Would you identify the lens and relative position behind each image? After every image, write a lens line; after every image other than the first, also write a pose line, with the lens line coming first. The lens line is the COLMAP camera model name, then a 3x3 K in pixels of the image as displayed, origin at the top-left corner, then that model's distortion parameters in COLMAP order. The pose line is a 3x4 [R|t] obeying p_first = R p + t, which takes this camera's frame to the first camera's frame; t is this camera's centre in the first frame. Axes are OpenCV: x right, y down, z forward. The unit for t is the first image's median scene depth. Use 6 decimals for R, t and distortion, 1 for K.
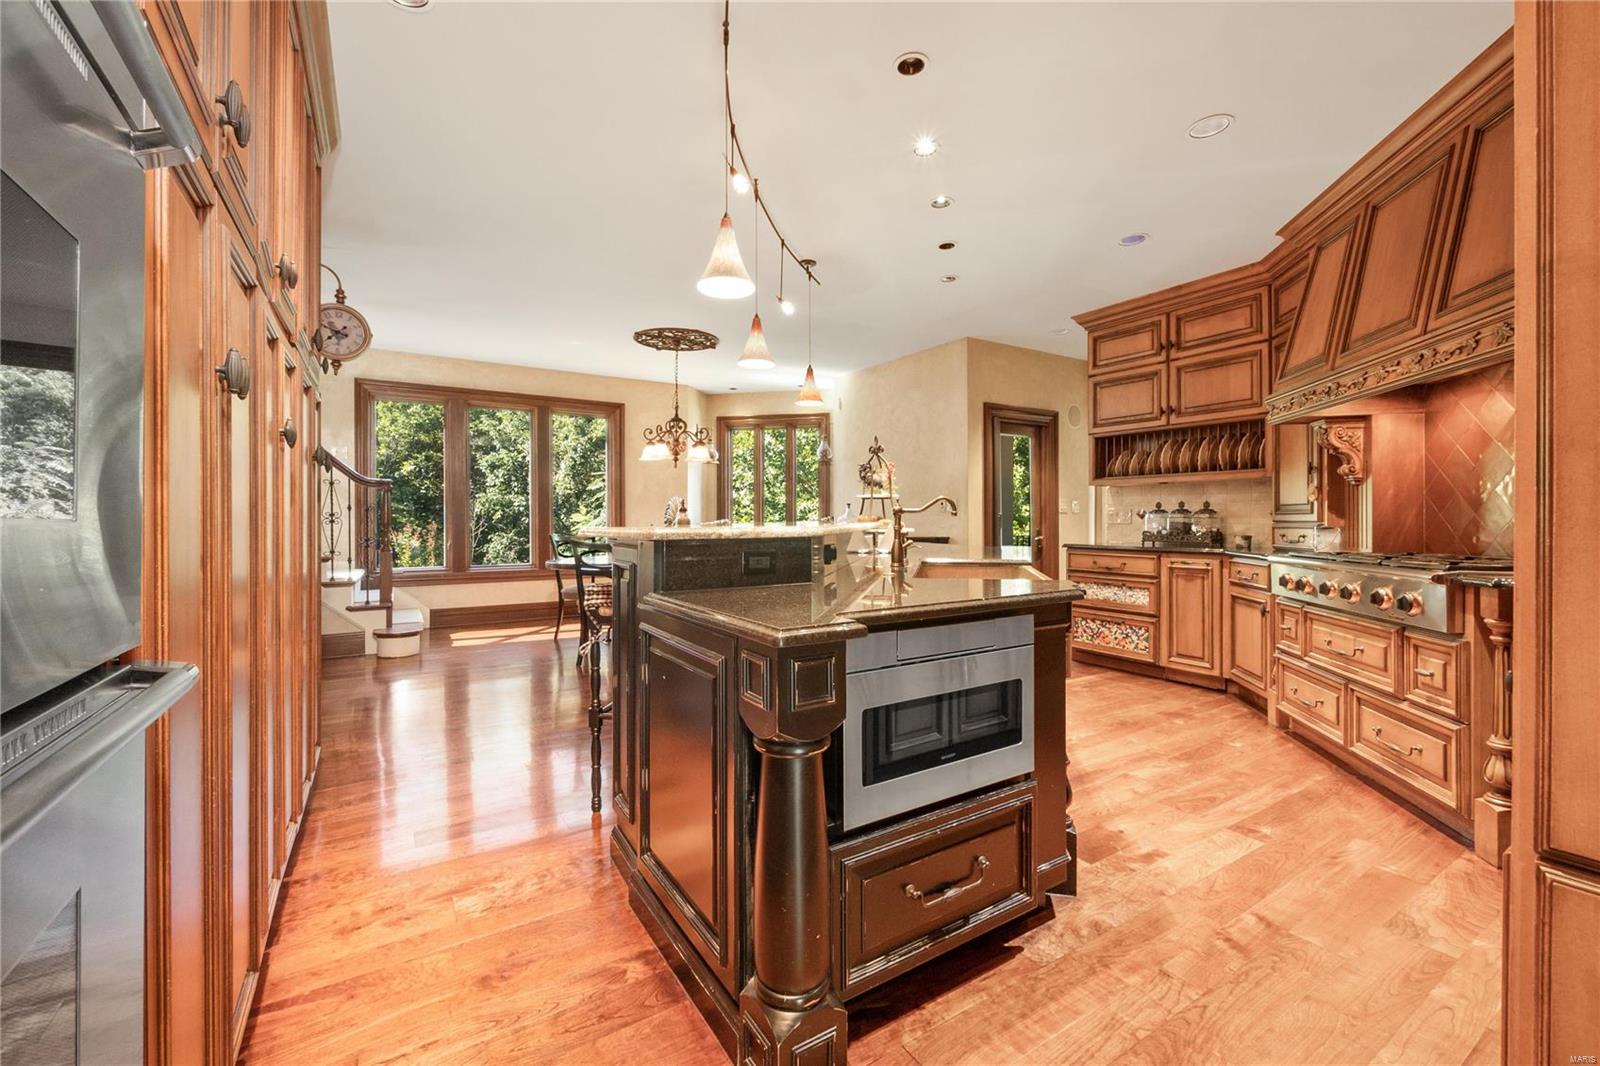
lens RADIAL K [[650.2, 0, 797.1], [0, 650.2, 522.6], [0, 0, 1]] dist [-0.009932, 0.000515]
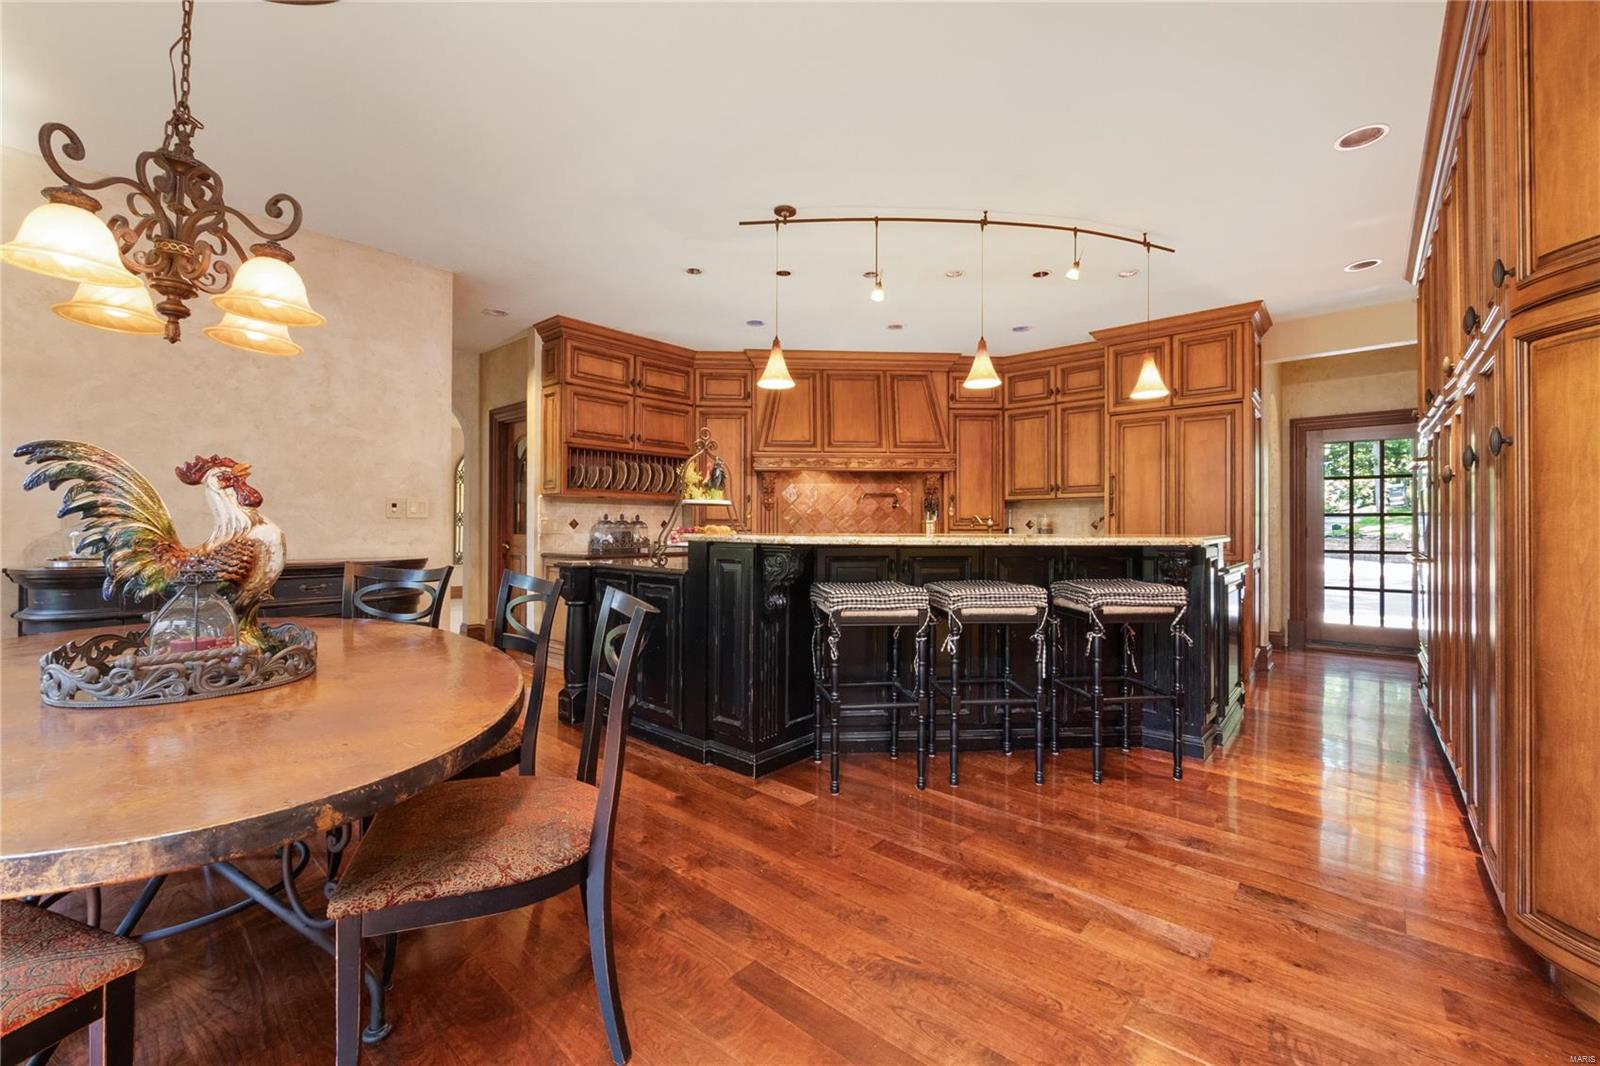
lens RADIAL K [[650.2, 0, 785.6], [0, 650.2, 520.1], [0, 0, 1]] dist [-0.009932, 0.000515]
pose [[-0.294174, -0.000828, 0.955752, -0.702672], [0.002791, 0.999995, 0.001726, -0.025798], [-0.955748, 0.003175, -0.294170, 1.190262]]
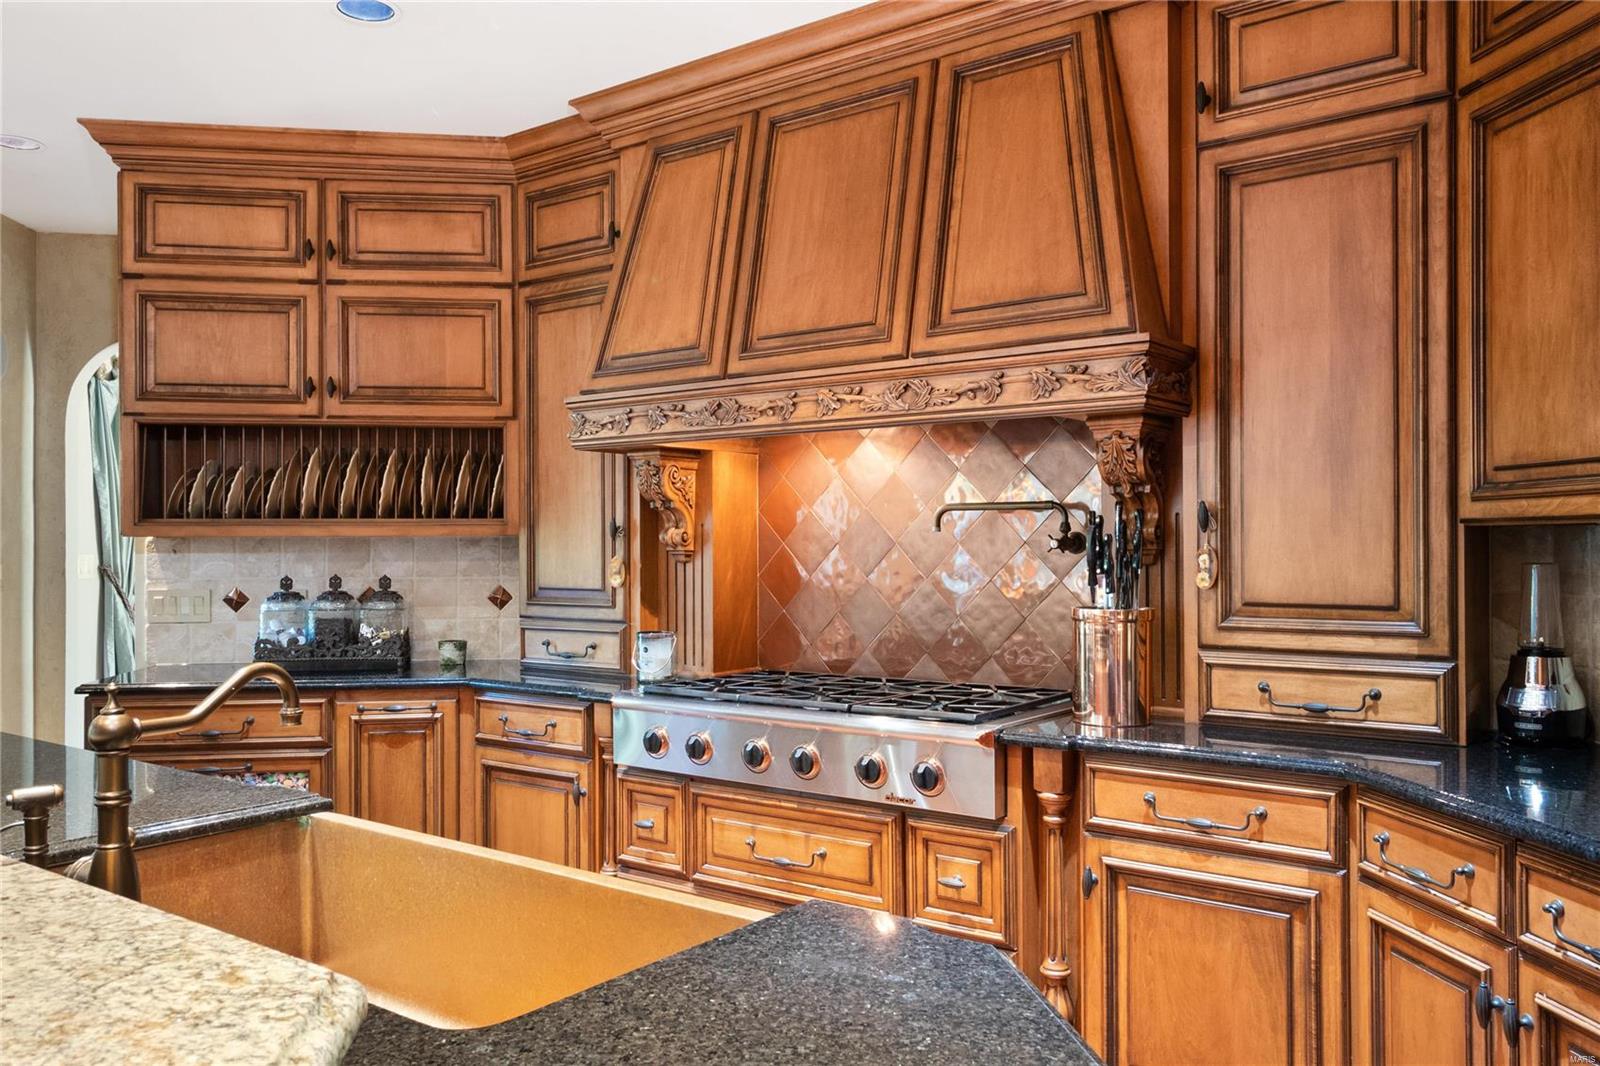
lens RADIAL K [[1240.3, 0, 808.3], [0, 1240.3, 542.2], [0, 0, 1]] dist [0.009330, 0.004204]
pose [[0.411206, 0.001679, 0.911541, -0.121118], [0.007451, 0.999959, -0.005203, -0.056011], [-0.911512, 0.008932, 0.411176, 0.330837]]
